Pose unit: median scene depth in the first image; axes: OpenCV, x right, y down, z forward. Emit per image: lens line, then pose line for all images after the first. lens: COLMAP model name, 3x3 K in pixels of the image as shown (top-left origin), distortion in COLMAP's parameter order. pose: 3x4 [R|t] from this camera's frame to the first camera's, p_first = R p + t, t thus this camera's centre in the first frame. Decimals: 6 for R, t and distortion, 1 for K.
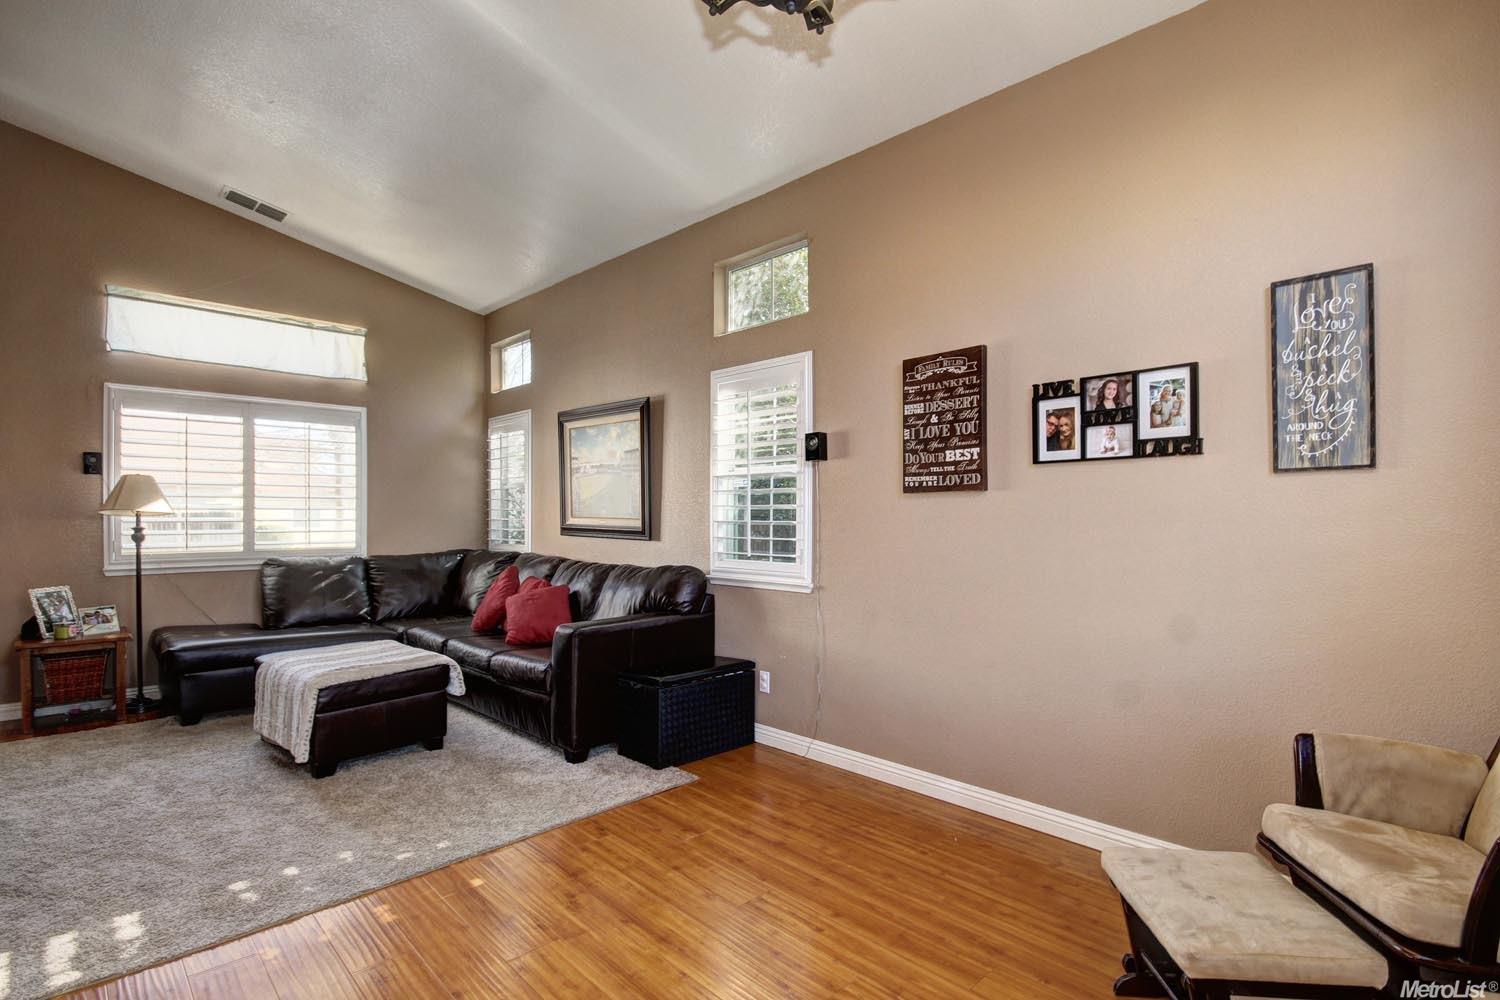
lens RADIAL K [[721.0, 0, 757.5], [0, 721.0, 522.5], [0, 0, 1]] dist [0.001192, -0.005578]
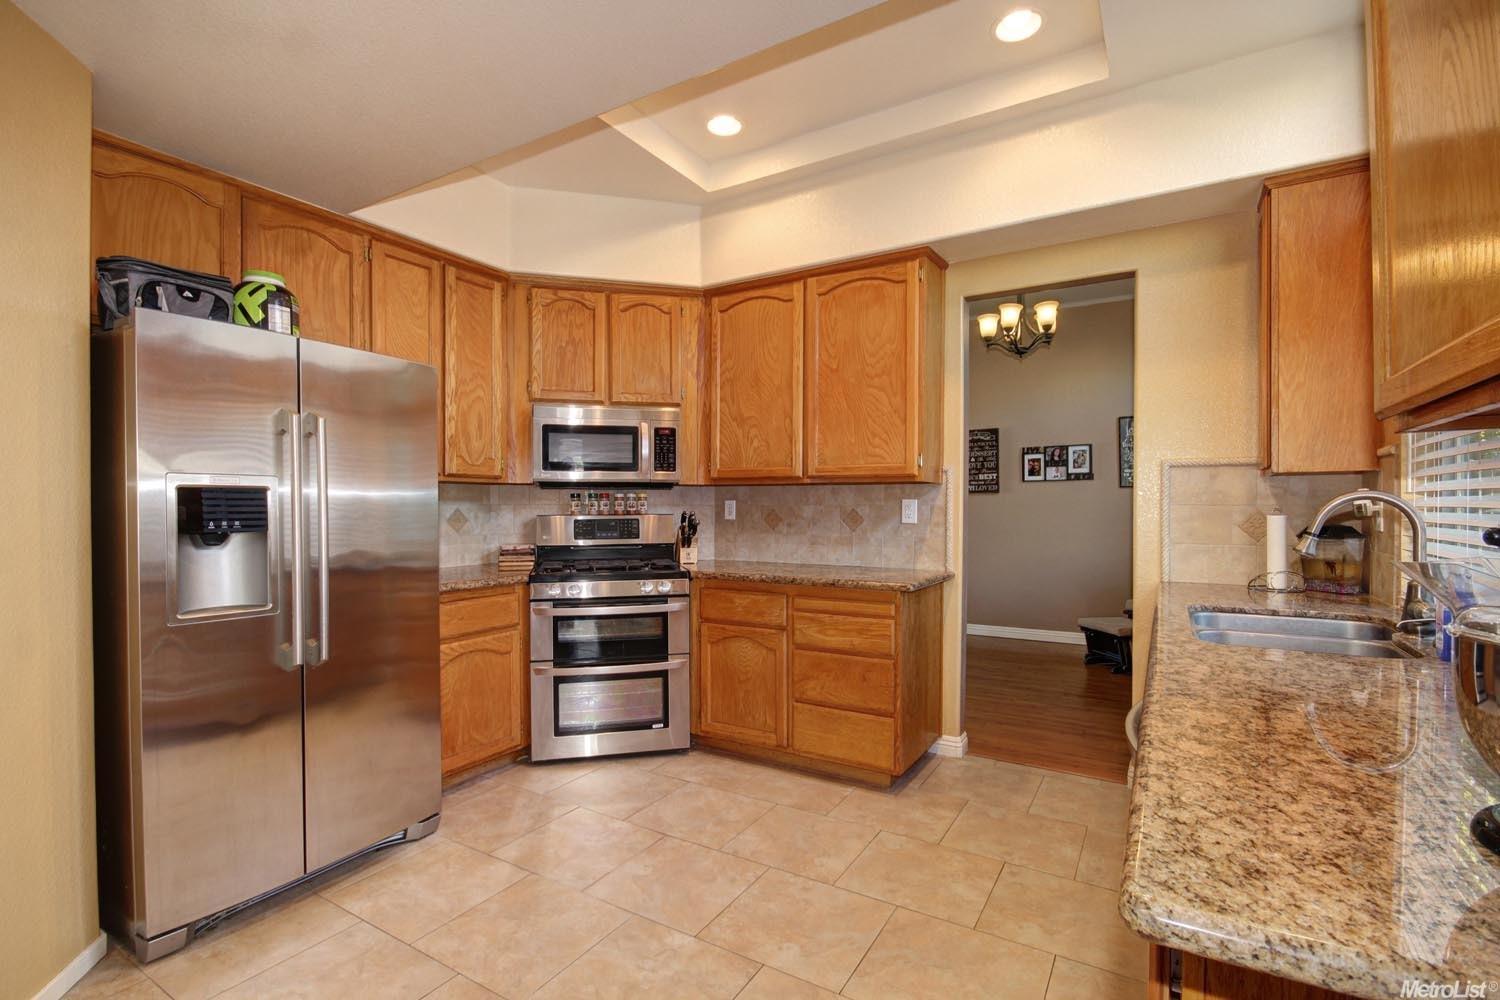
lens RADIAL K [[692.0, 0, 742.5], [0, 692.0, 513.4], [0, 0, 1]] dist [-0.014551, 0.000247]
pose [[0.973588, -0.006858, 0.228211, -0.884374], [0.005849, 0.999970, 0.005100, 0.002894], [-0.228239, -0.003631, 0.973598, -0.841603]]
